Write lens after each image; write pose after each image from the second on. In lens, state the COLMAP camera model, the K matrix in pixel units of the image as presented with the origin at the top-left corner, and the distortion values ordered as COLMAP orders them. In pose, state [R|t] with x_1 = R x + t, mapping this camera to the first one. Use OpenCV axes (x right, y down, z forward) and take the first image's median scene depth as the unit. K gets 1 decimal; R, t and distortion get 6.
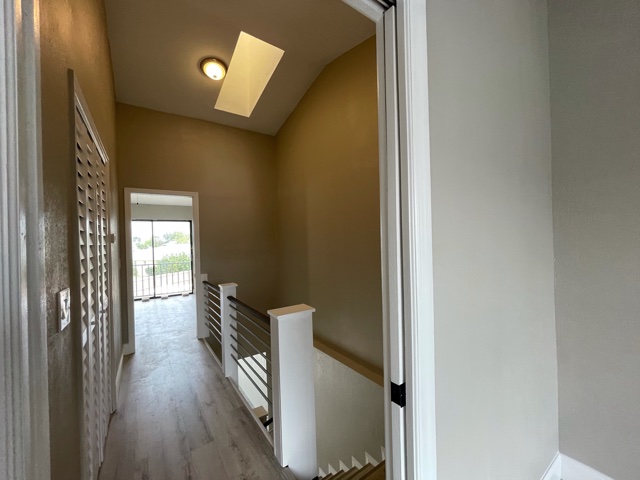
lens RADIAL K [[257.8, 0, 320.5], [0, 257.8, 240.0], [0, 0, 1]] dist [0.002409, 0.000732]
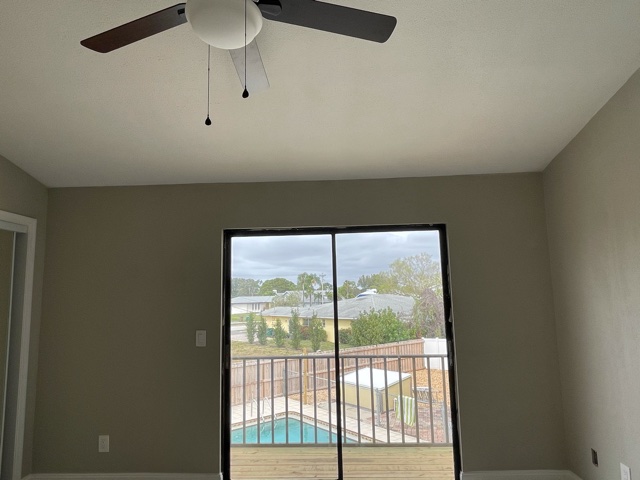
lens RADIAL K [[410.1, 0, 319.6], [0, 410.1, 240.2], [0, 0, 1]] dist [-0.000309, -0.000006]
pose [[0.800690, -0.072634, -0.594659, -0.339263], [0.005767, 0.993511, -0.113587, -0.005896], [0.599051, 0.087518, 0.795914, 0.543653]]
